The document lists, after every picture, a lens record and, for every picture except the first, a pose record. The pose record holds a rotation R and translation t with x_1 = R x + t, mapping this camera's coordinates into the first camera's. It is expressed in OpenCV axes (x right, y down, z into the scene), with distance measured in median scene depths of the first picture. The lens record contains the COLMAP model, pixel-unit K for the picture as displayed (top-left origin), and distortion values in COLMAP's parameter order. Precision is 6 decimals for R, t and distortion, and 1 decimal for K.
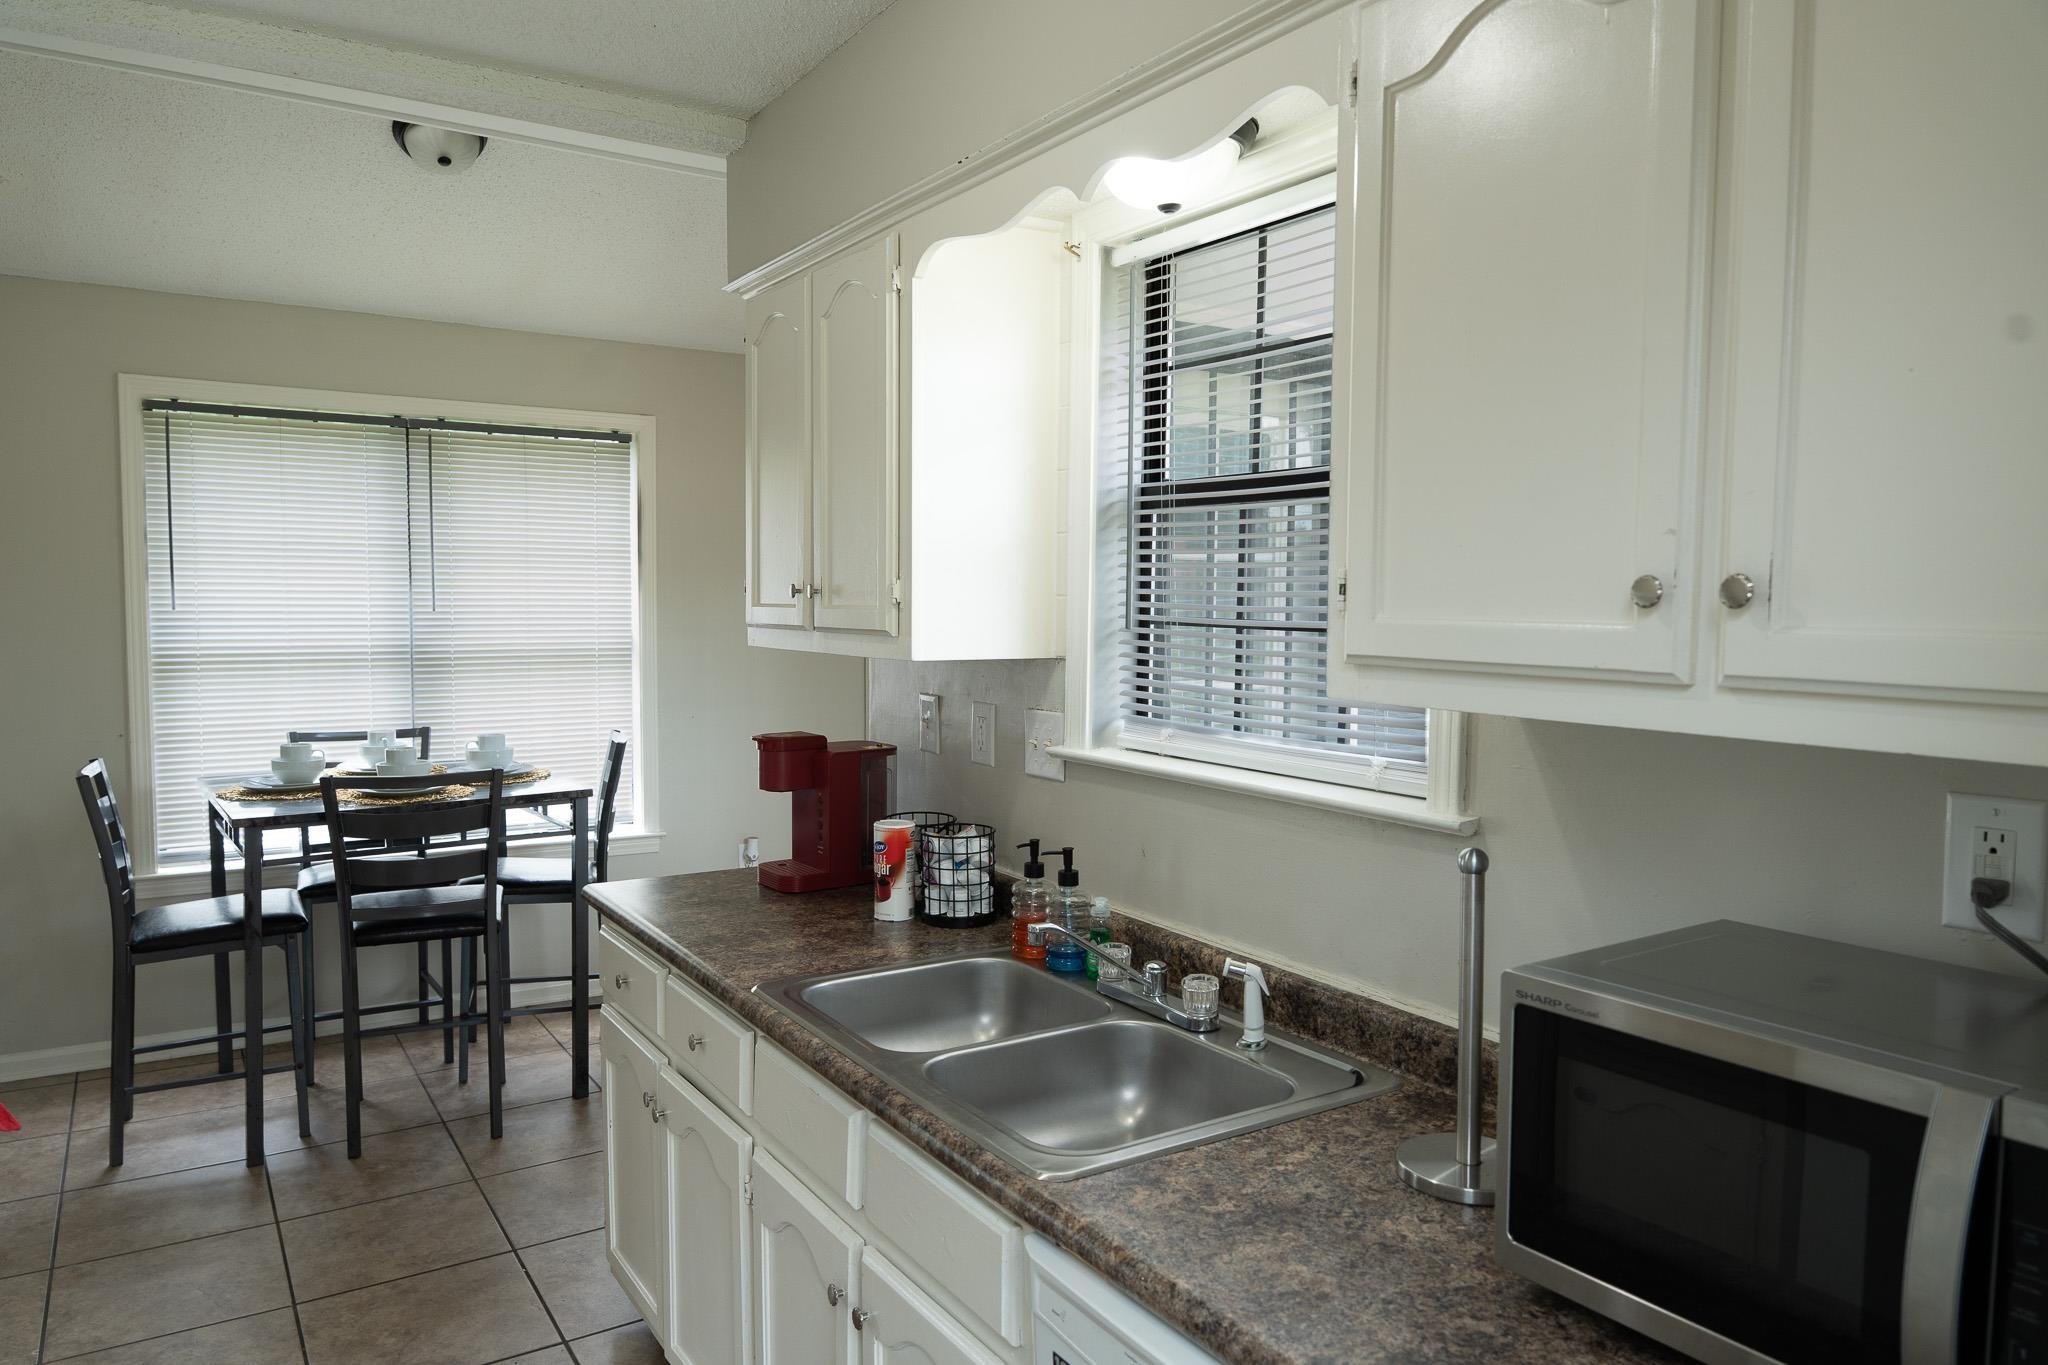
lens RADIAL K [[1449.5, 0, 1020.1], [0, 1449.5, 685.6], [0, 0, 1]] dist [0.023566, -0.017455]
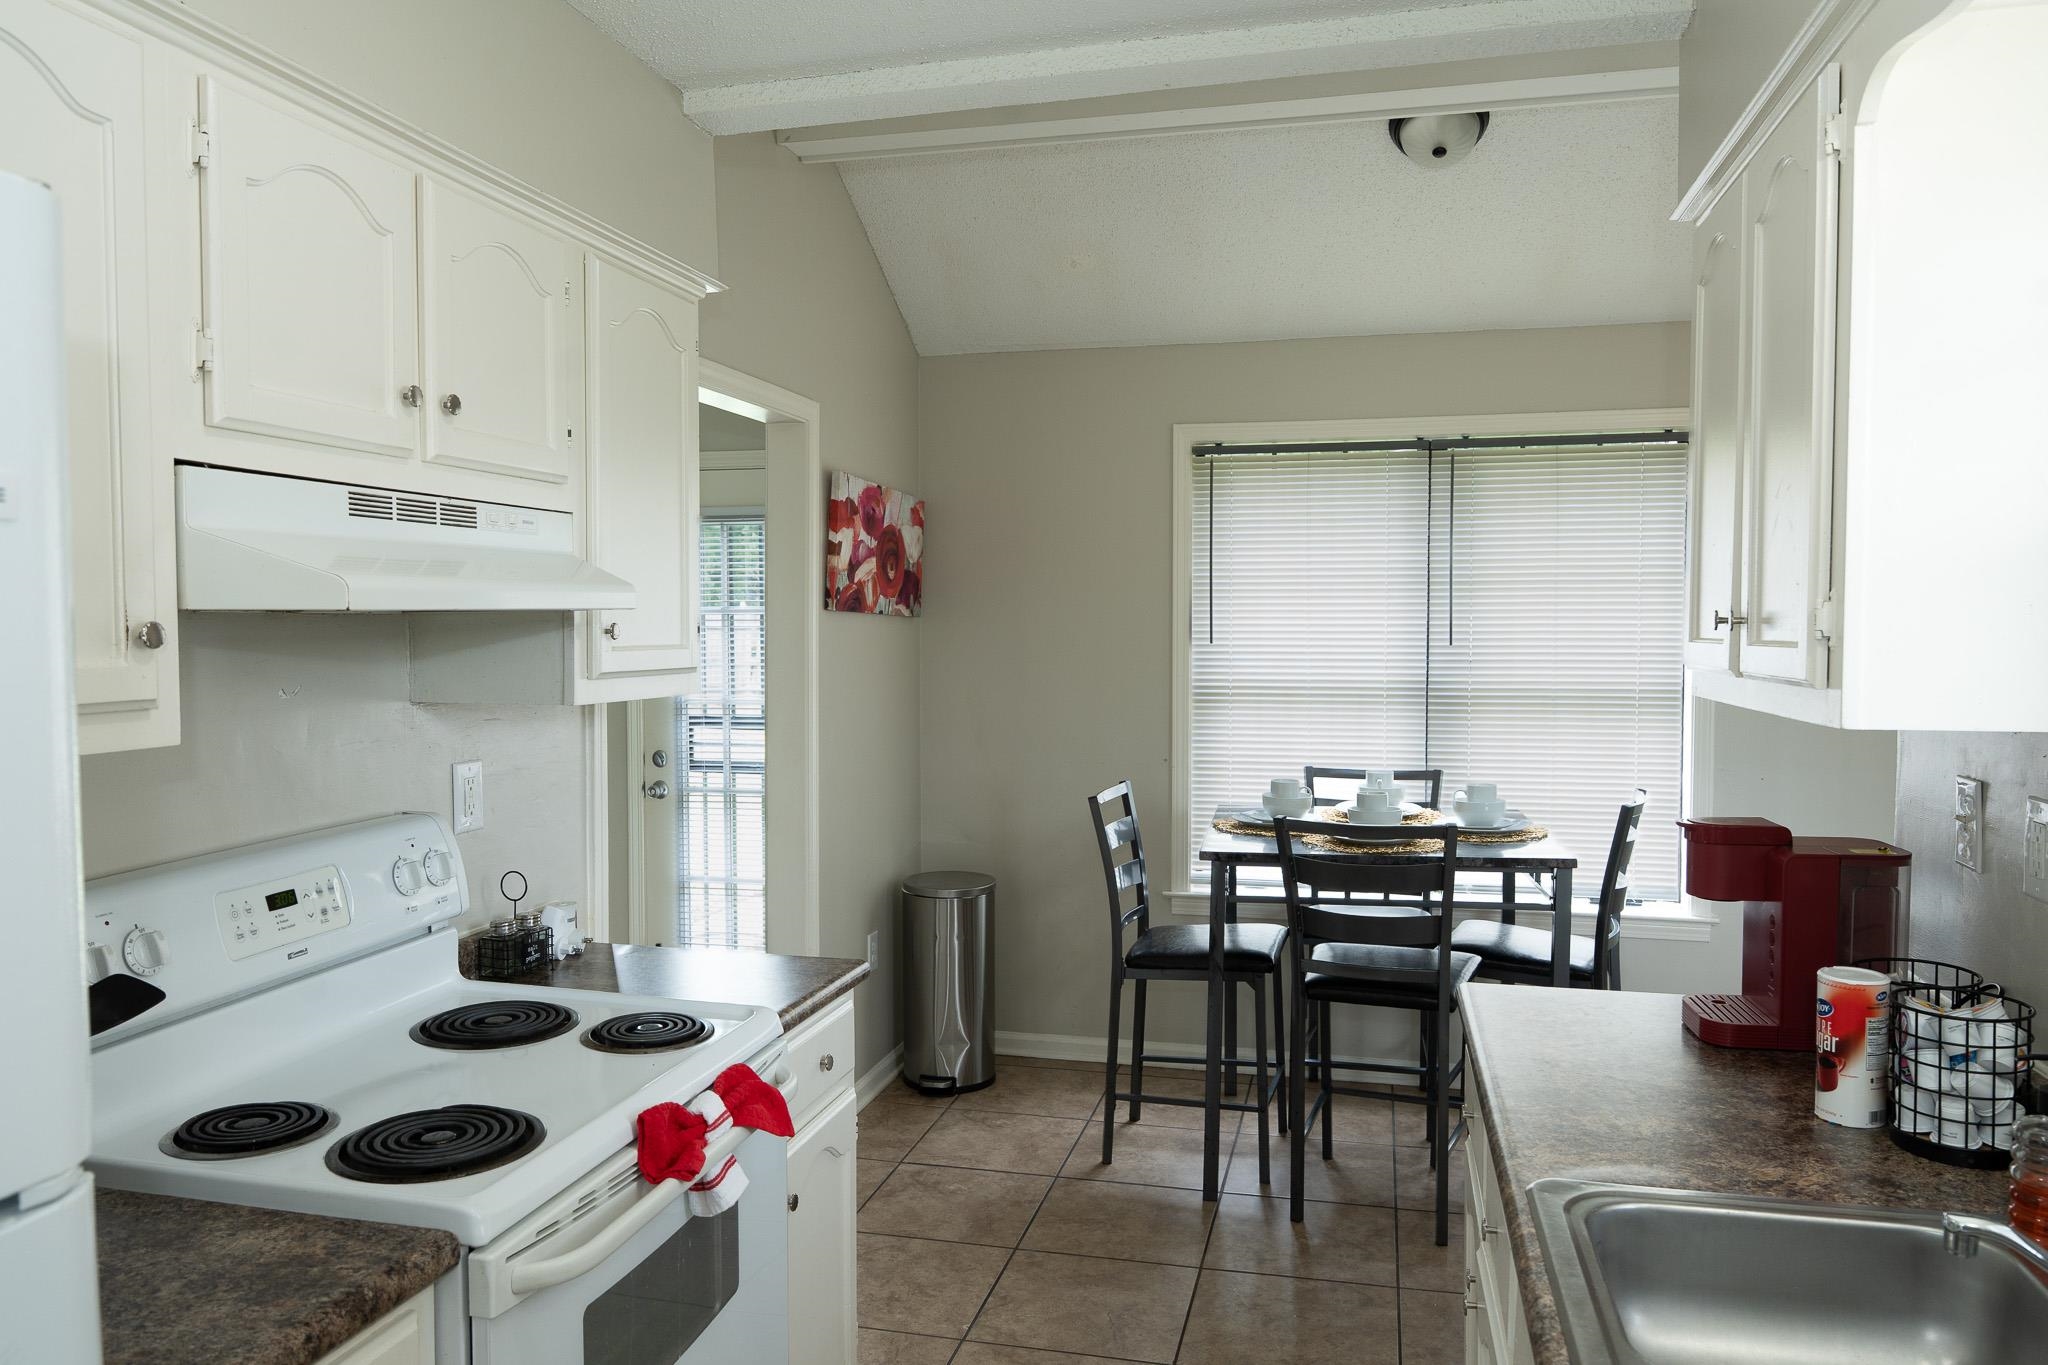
lens RADIAL K [[1449.5, 0, 1023.4], [0, 1449.5, 689.8], [0, 0, 1]] dist [0.023566, -0.017455]
pose [[0.688818, 0.026353, -0.724455, 0.098431], [-0.039792, 0.999207, -0.001487, -0.013348], [0.723841, 0.029852, 0.689321, 0.209027]]
